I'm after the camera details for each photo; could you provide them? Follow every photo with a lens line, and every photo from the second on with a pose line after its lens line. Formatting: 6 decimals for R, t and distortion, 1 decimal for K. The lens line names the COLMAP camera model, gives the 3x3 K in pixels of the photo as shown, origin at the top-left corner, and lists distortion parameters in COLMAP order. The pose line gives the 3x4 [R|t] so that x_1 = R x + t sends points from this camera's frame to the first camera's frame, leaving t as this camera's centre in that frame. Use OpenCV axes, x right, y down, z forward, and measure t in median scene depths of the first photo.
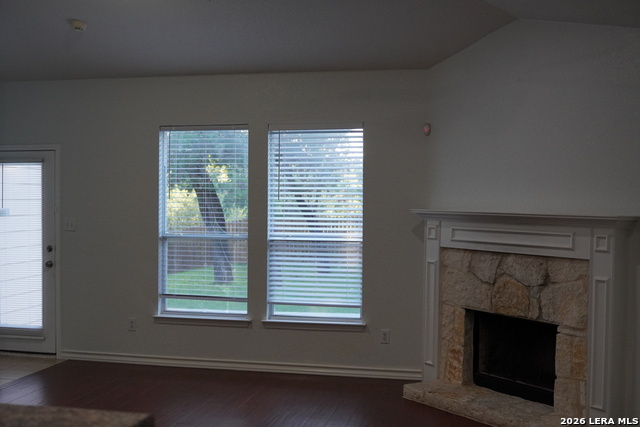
lens RADIAL K [[791.4, 0, 320.0], [0, 791.4, 213.5], [0, 0, 1]] dist [-0.002800, -0.012827]
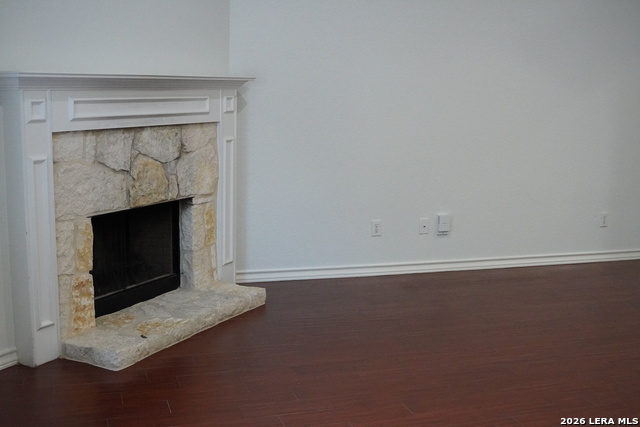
lens RADIAL K [[791.4, 0, 320.0], [0, 791.4, 213.5], [0, 0, 1]] dist [-0.002800, -0.012827]
pose [[-0.469848, -0.146027, 0.870586, -0.549263], [0.018197, 0.984411, 0.174940, 0.000149], [-0.882560, 0.098038, -0.459866, 1.227457]]
